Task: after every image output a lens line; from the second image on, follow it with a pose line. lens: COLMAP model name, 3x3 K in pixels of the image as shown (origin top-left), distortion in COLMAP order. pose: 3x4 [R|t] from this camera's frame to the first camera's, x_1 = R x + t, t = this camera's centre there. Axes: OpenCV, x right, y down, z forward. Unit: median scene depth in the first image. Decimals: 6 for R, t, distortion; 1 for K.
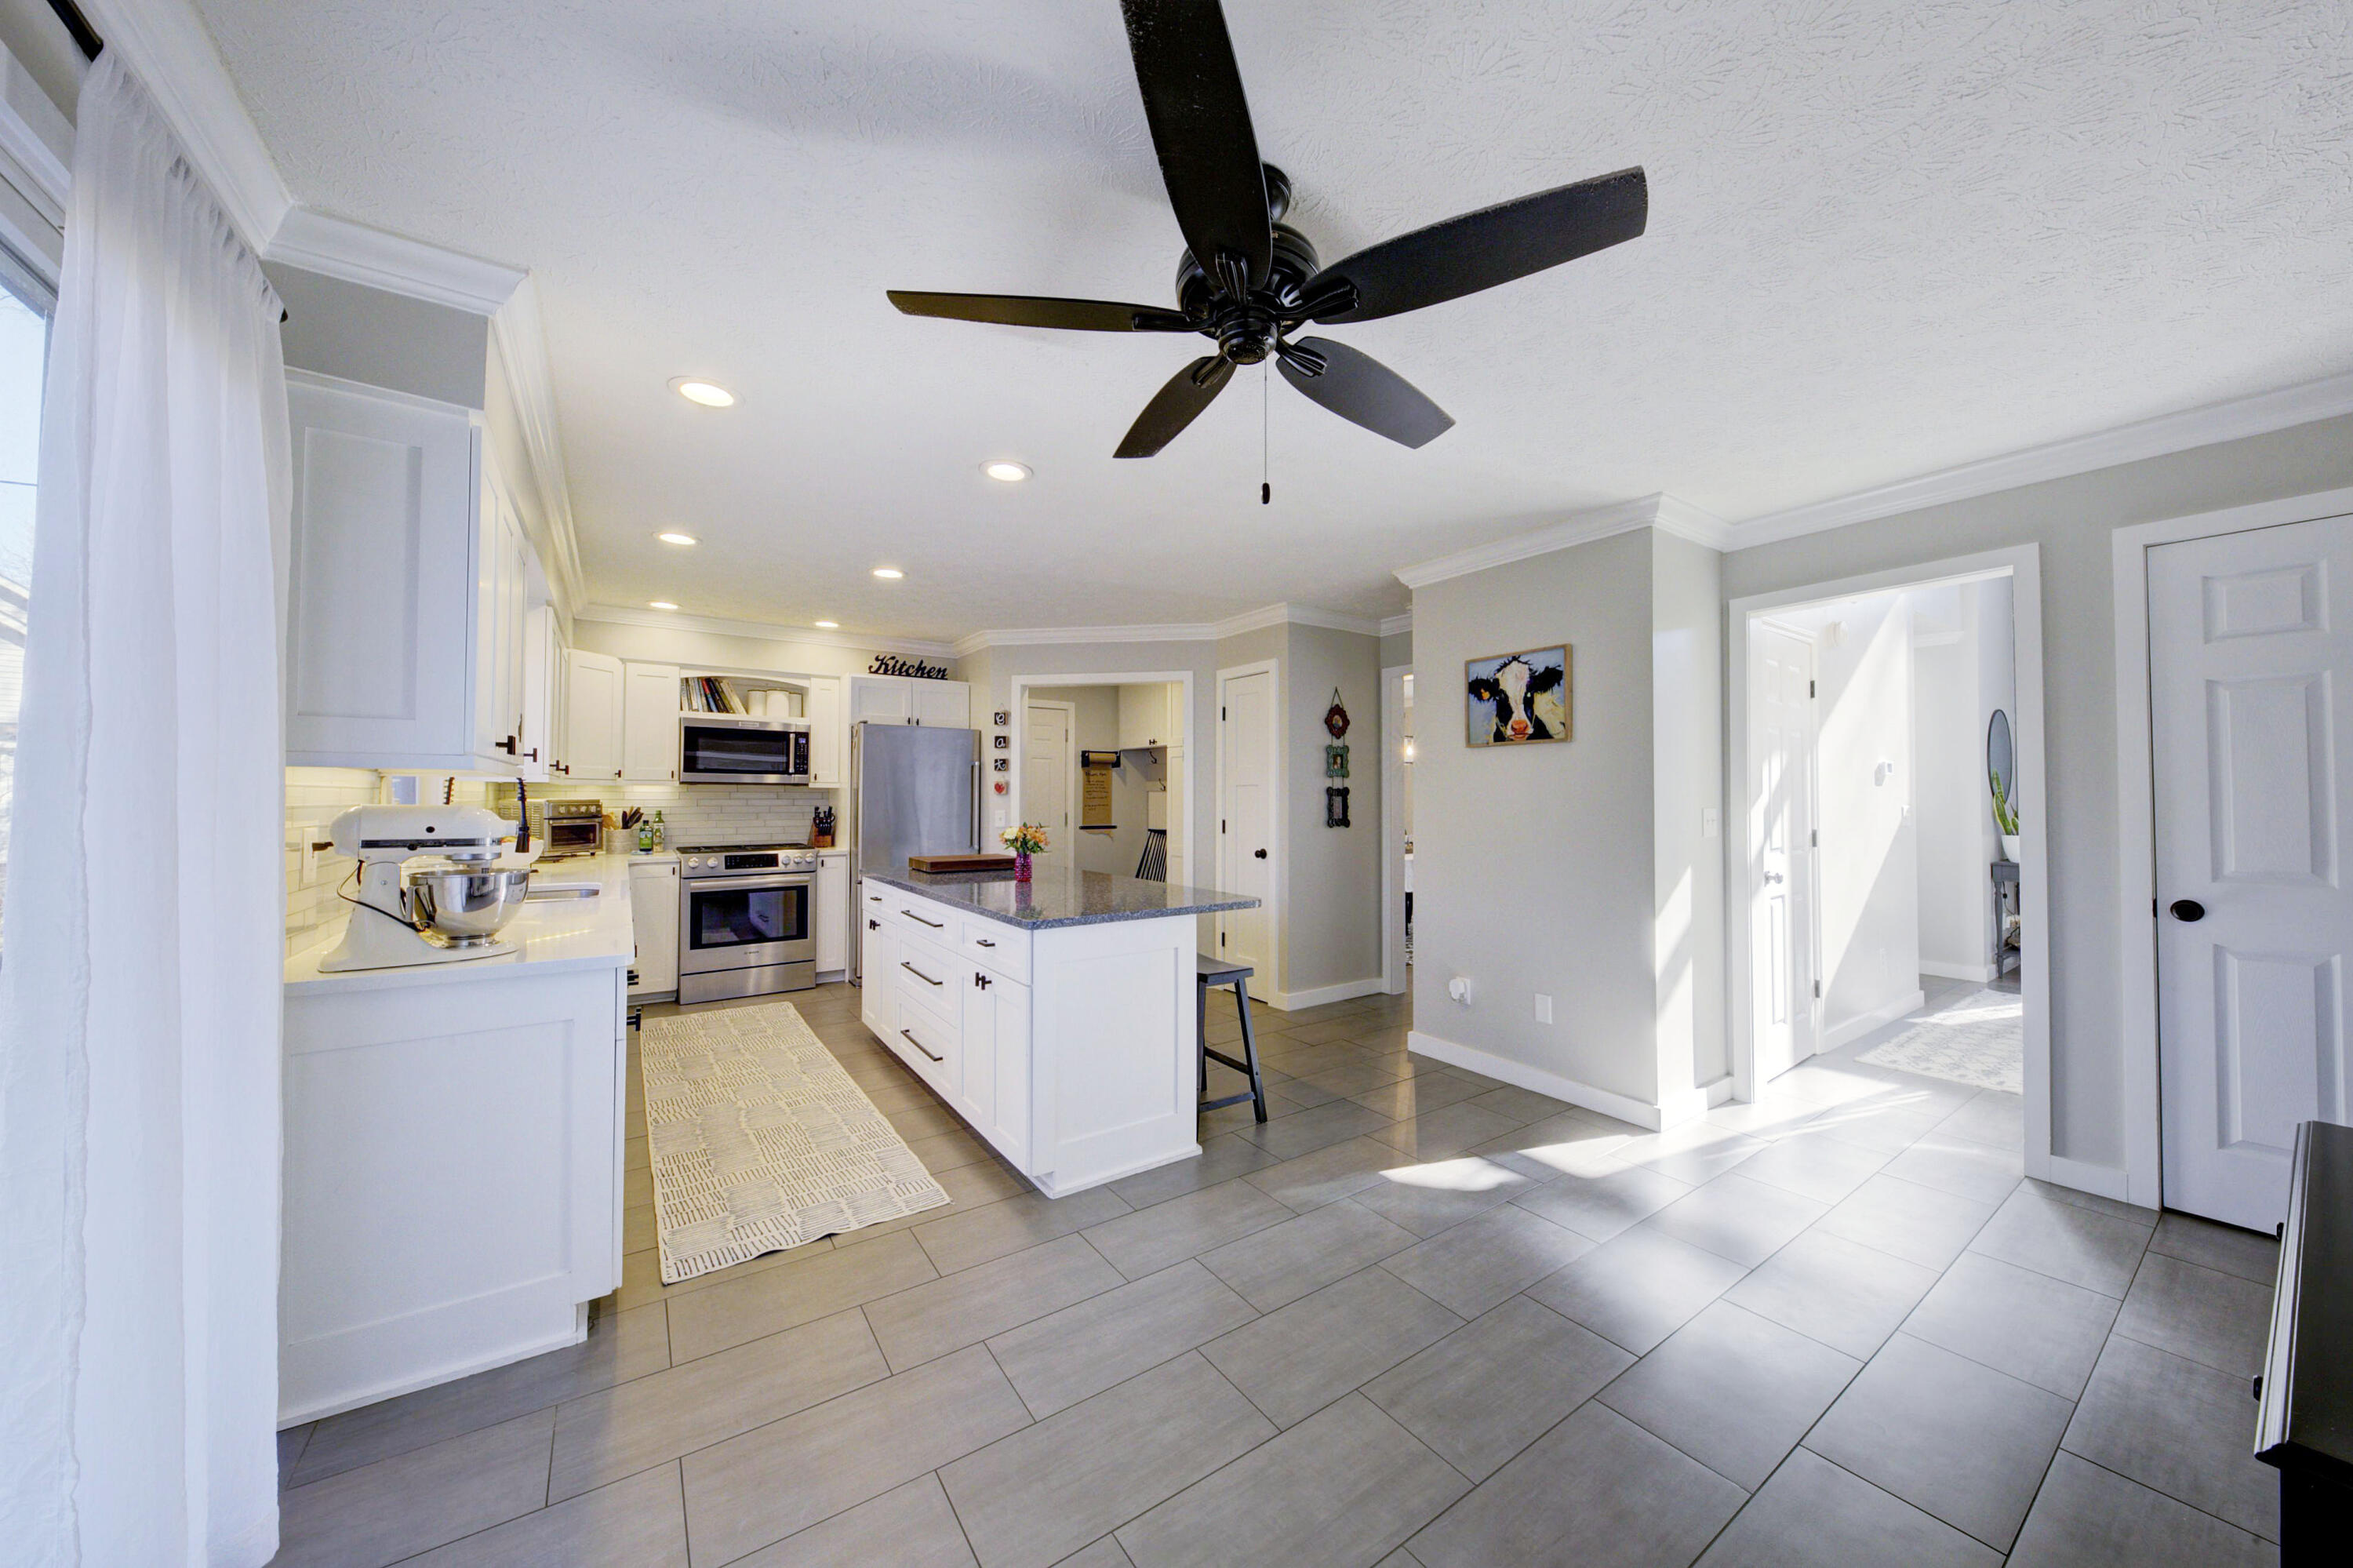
lens RADIAL K [[794.7, 0, 1176.5], [0, 794.7, 784.0], [0, 0, 1]] dist [0.012934, -0.008201]
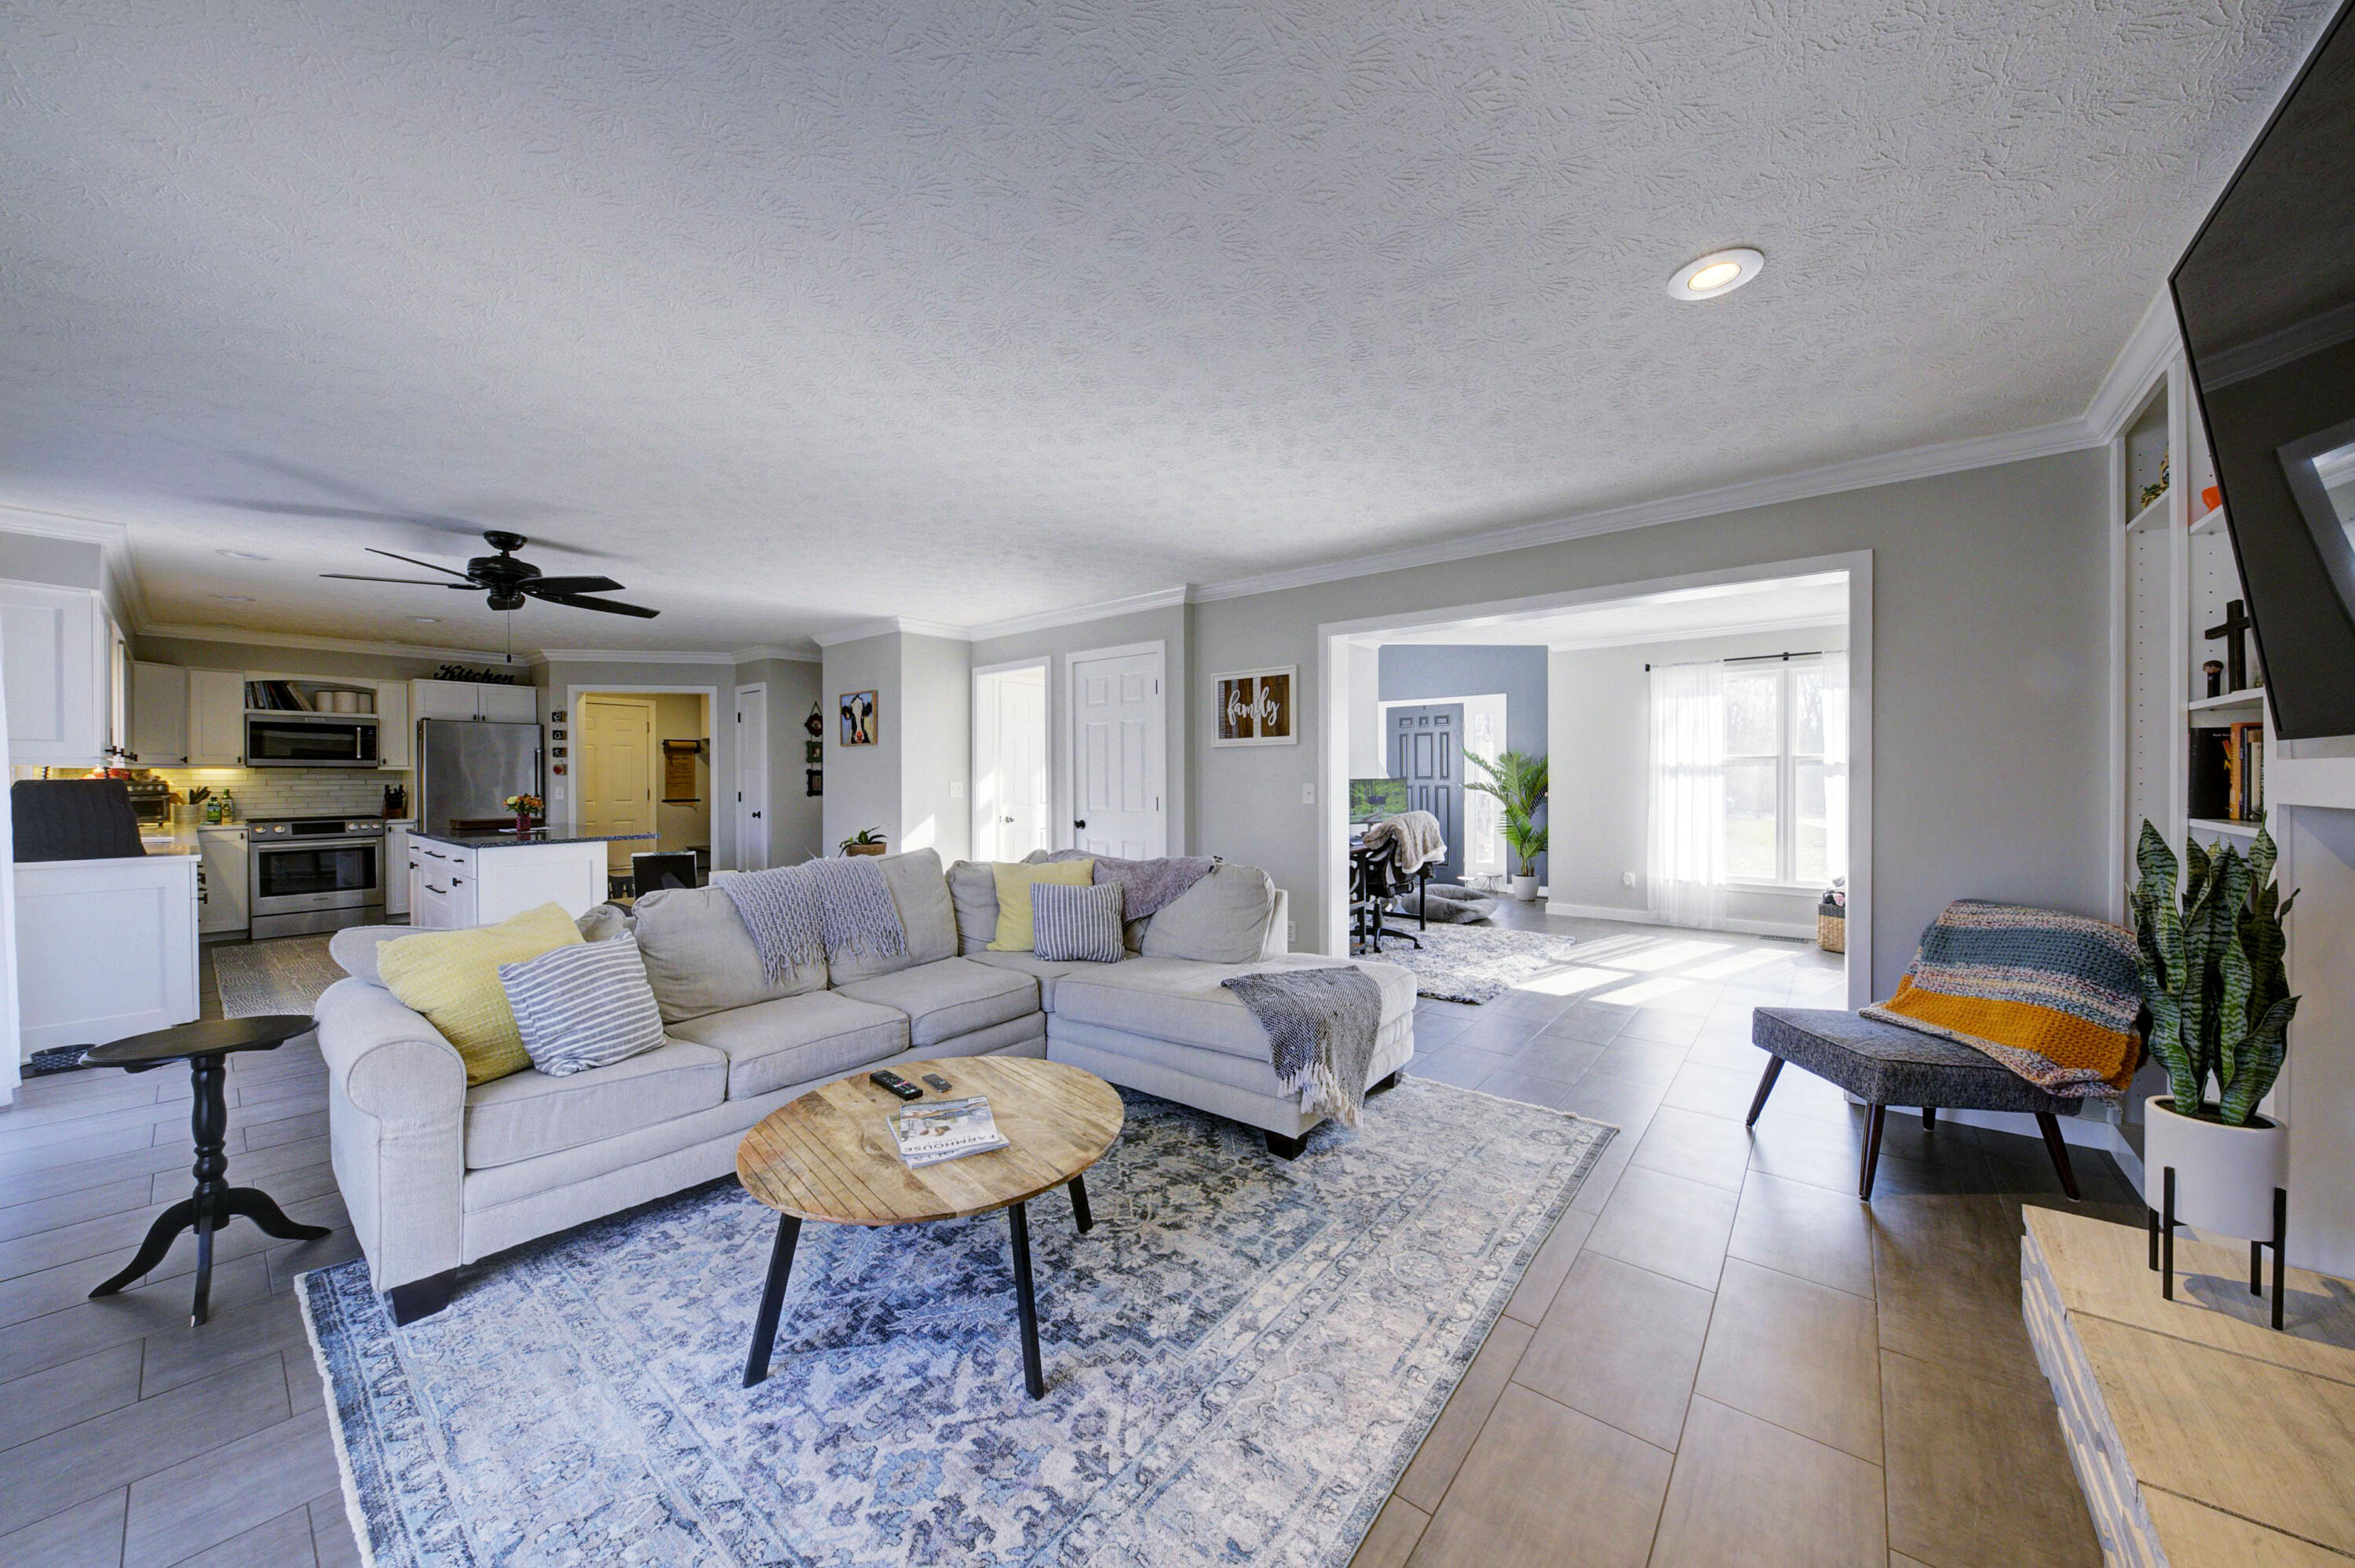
lens RADIAL K [[795.3, 0, 1177.5], [0, 795.3, 784.0], [0, 0, 1]] dist [0.012934, -0.008201]
pose [[0.959048, -0.007317, 0.283148, 0.430962], [-0.000582, 0.999613, 0.027803, -0.010147], [-0.283242, -0.026829, 0.958673, -0.623871]]
